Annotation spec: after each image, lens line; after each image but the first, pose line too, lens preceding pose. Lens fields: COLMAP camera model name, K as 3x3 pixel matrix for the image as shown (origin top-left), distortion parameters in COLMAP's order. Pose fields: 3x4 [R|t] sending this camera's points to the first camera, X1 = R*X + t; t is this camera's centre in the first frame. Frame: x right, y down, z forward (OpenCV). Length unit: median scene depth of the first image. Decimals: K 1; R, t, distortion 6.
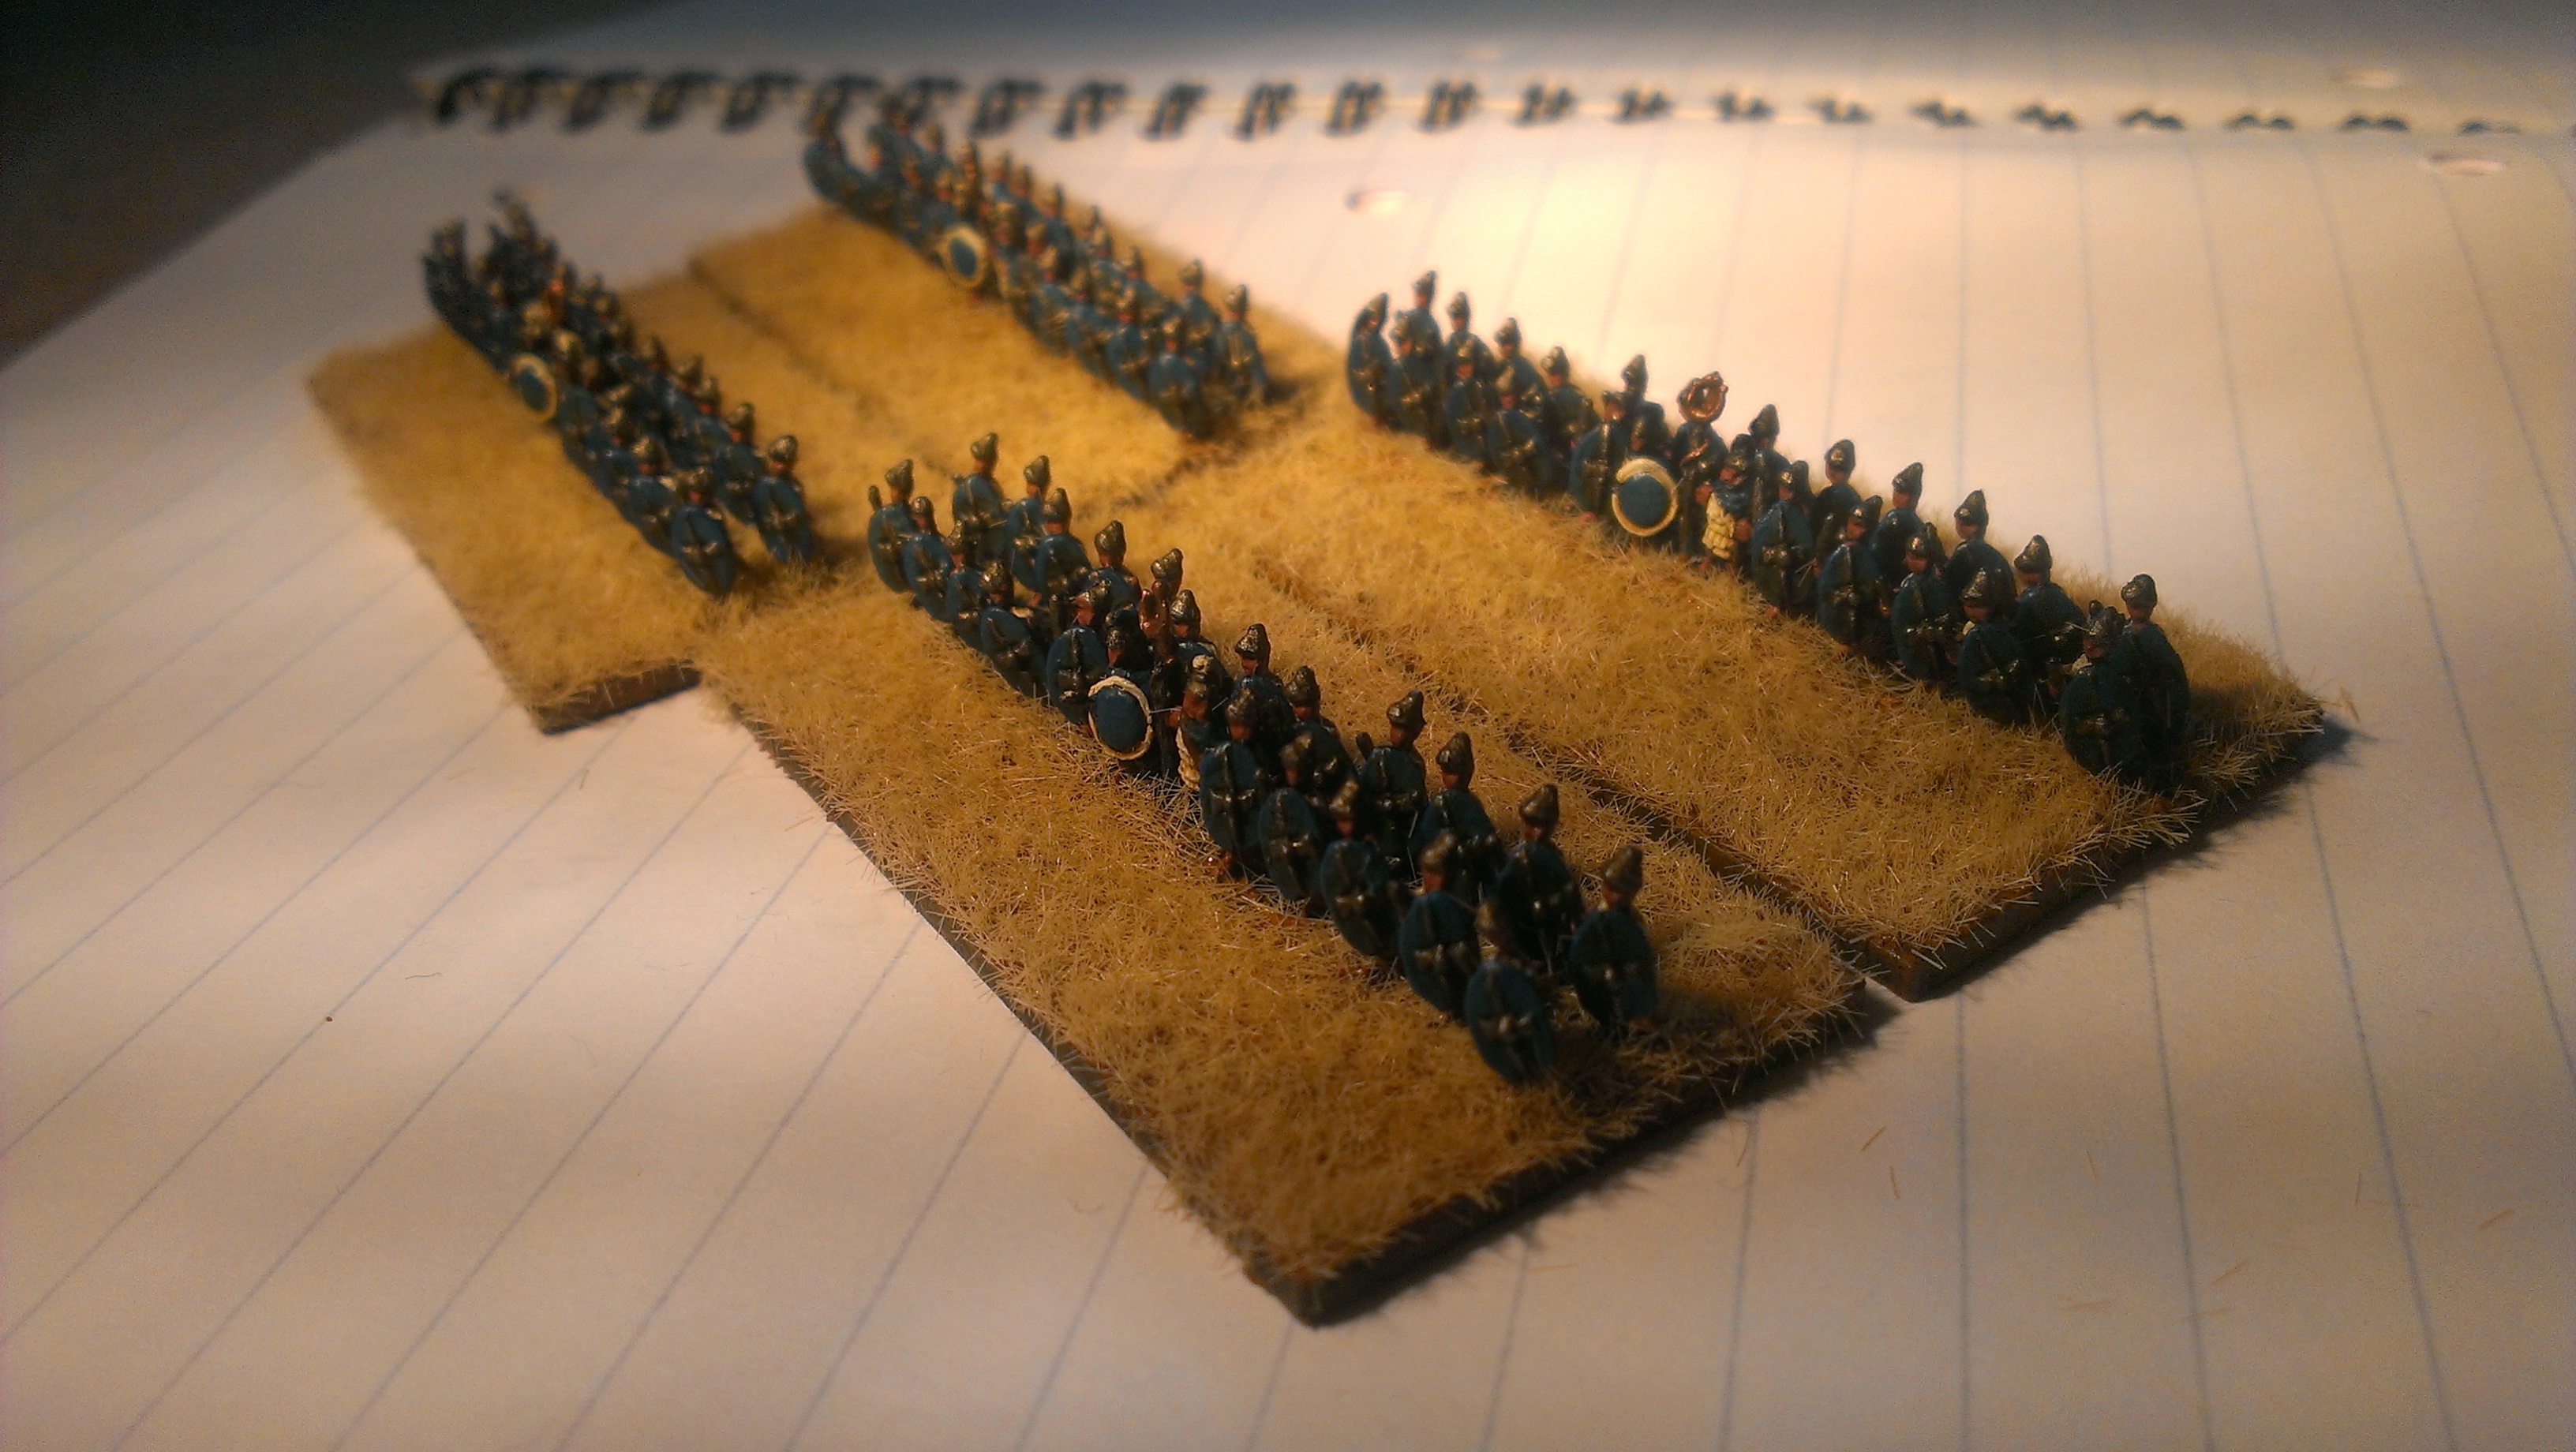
lens RADIAL K [[2027.5, 0, 1288.0], [0, 2027.5, 726.0], [0, 0, 1]] dist [0.098090, -0.133292]
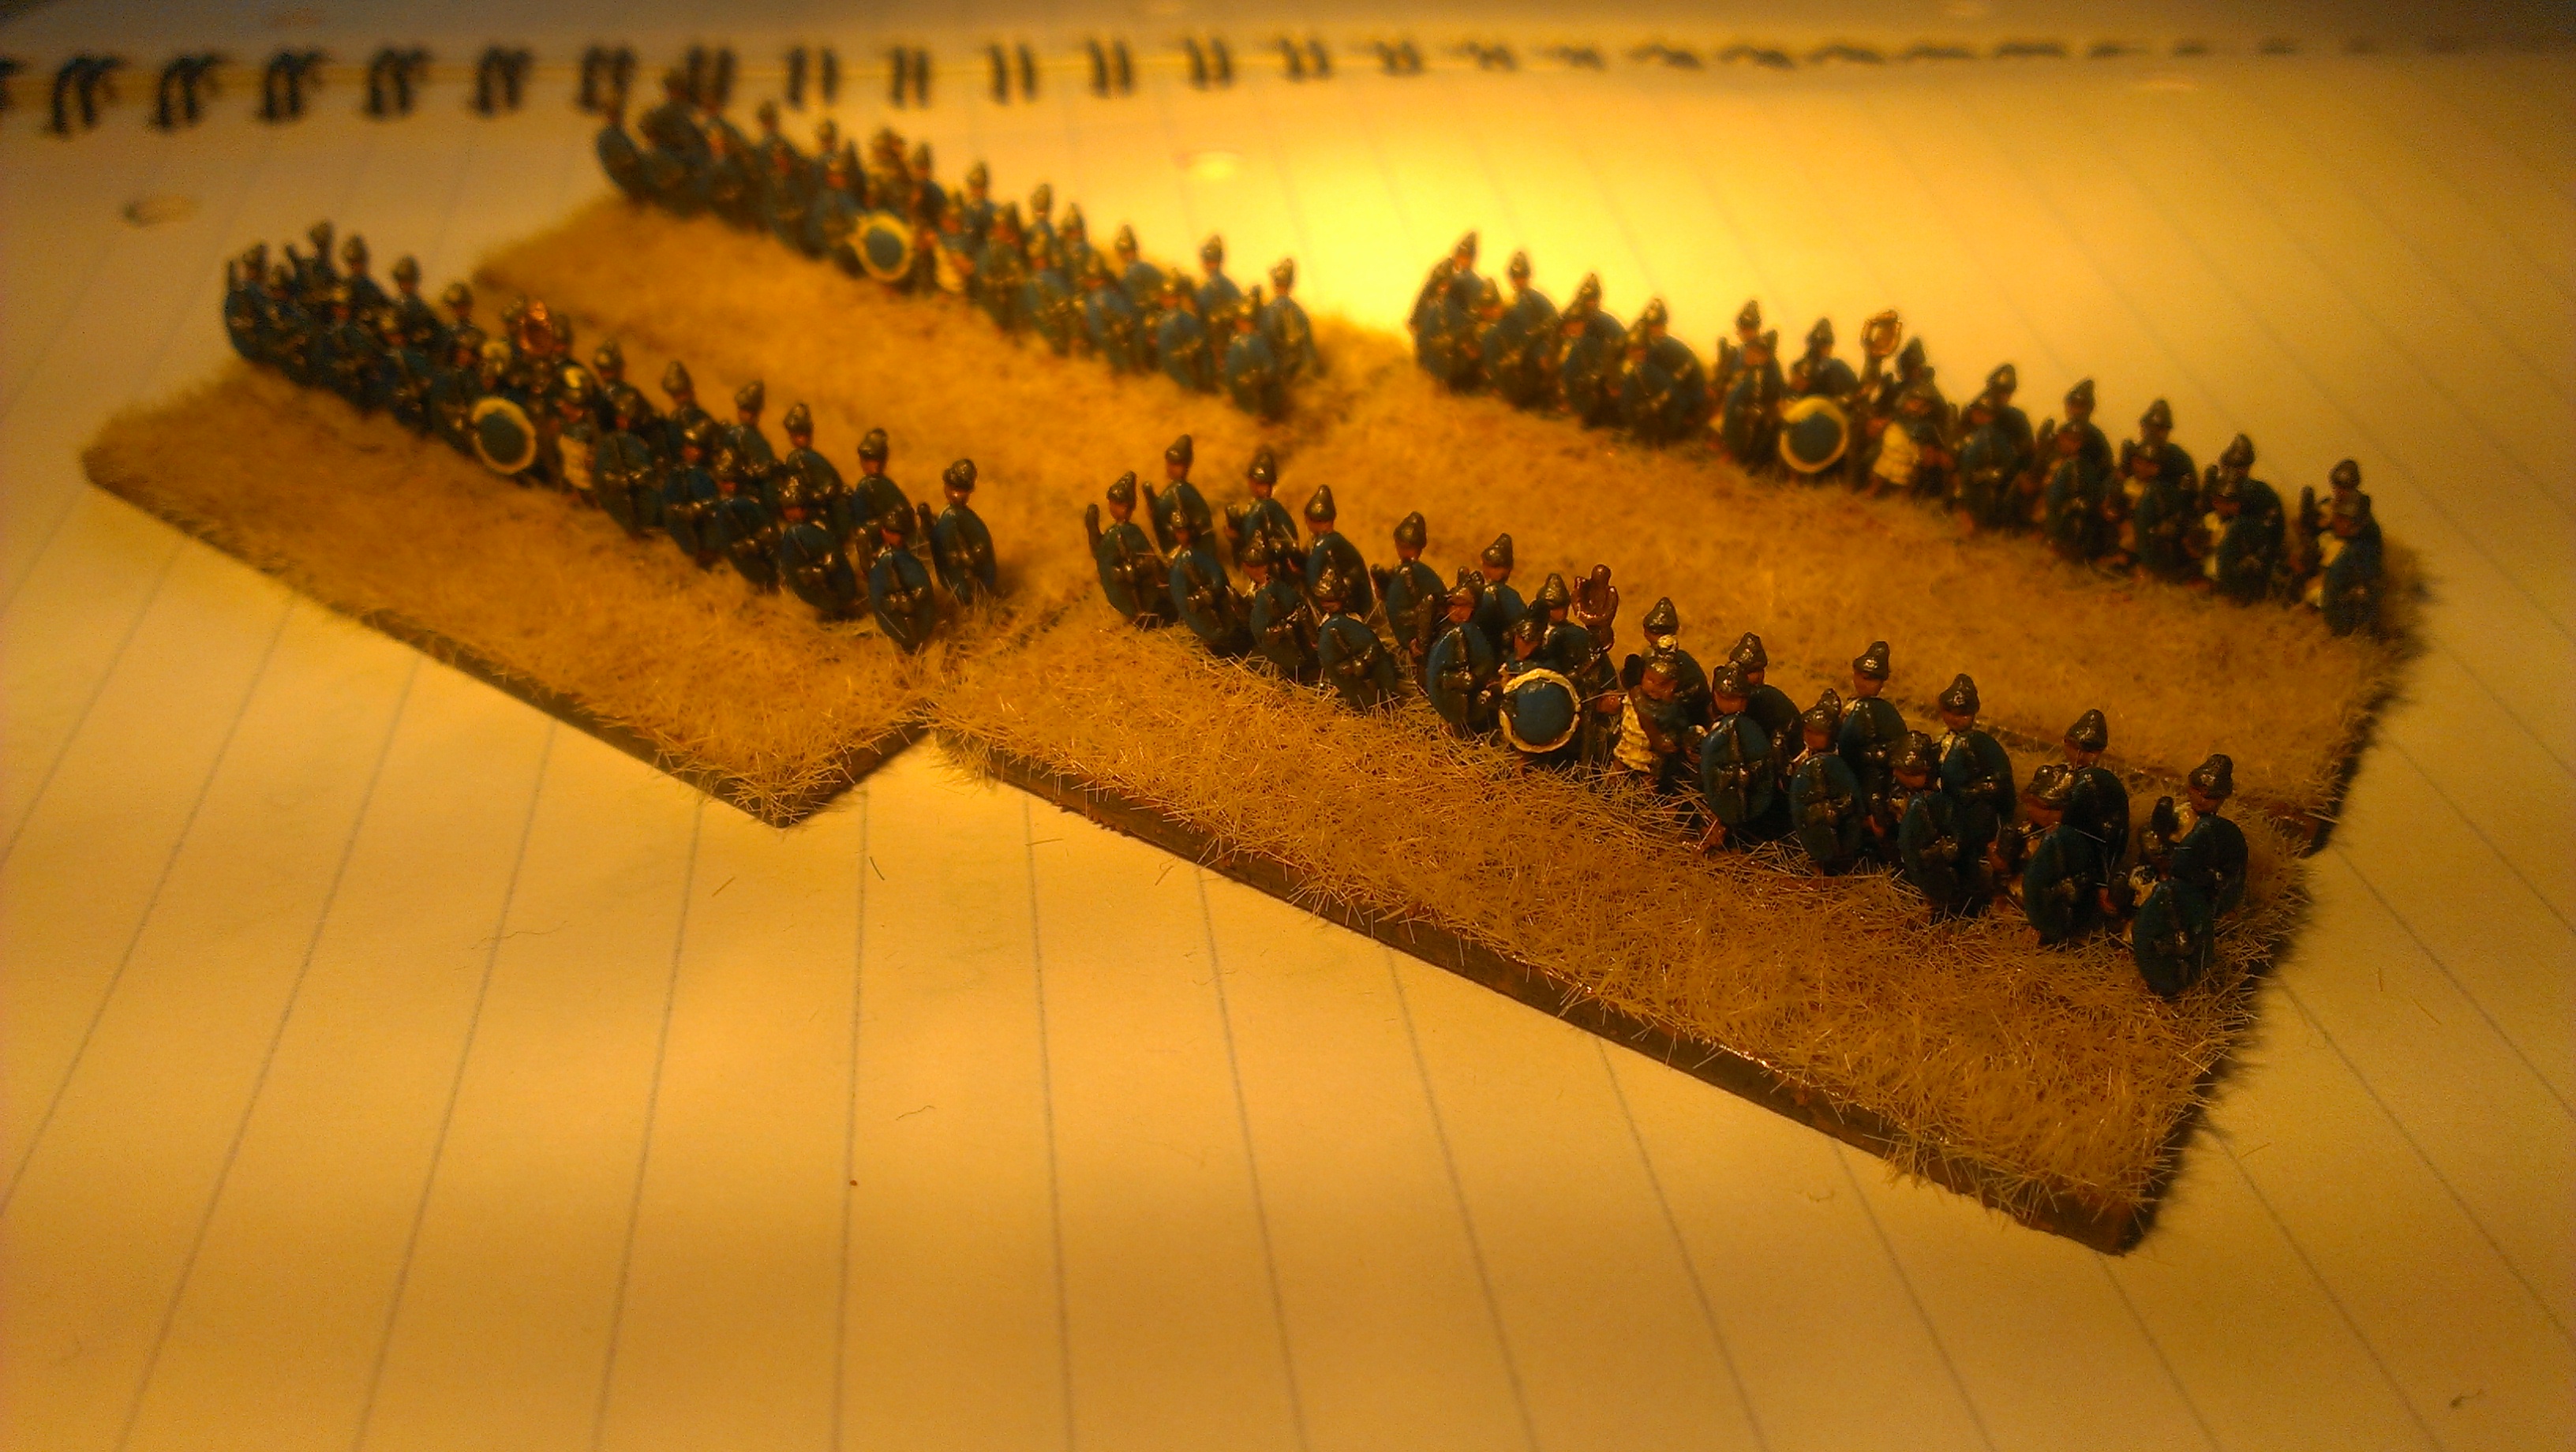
lens RADIAL K [[2027.5, 0, 1288.0], [0, 2027.5, 726.0], [0, 0, 1]] dist [0.098090, -0.133292]
pose [[0.926398, -0.145525, 0.347289, -0.431924], [0.135771, 0.989354, 0.052398, -0.052020], [-0.351217, -0.001389, 0.936293, 0.100146]]
